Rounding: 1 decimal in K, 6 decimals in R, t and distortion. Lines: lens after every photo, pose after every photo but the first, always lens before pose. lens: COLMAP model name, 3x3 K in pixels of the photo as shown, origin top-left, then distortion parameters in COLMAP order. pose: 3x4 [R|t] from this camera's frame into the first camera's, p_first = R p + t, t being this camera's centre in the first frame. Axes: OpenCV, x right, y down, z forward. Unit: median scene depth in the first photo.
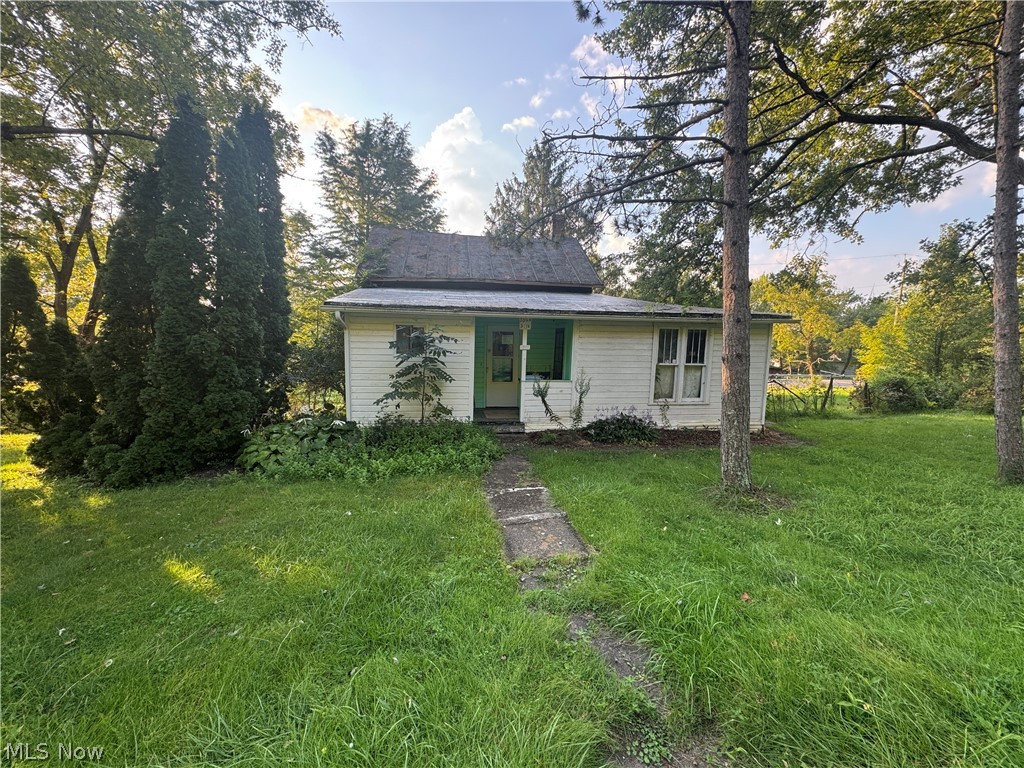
lens RADIAL K [[408.9, 0, 512.0], [0, 408.9, 384.0], [0, 0, 1]] dist [-0.000791, 0.000520]
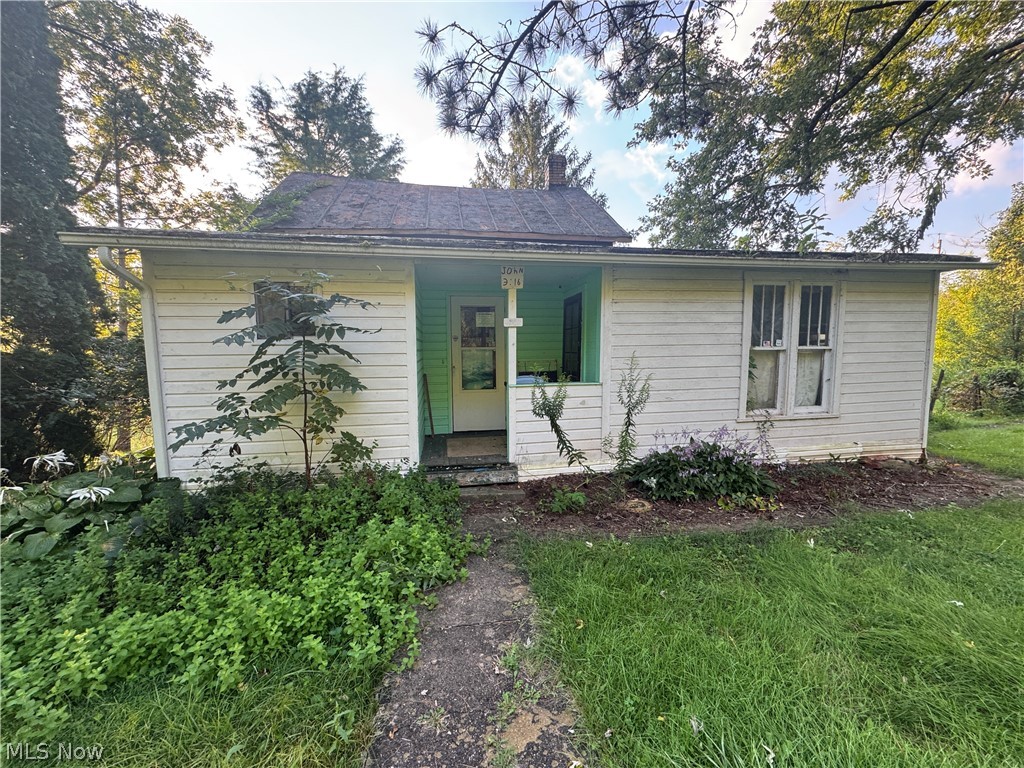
lens RADIAL K [[408.9, 0, 512.0], [0, 408.9, 384.0], [0, 0, 1]] dist [-0.000791, 0.000520]
pose [[0.999394, -0.031861, 0.014034, 0.018989], [0.032163, 0.999244, -0.021857, 0.001568], [-0.013327, 0.022295, 0.999663, 0.444994]]
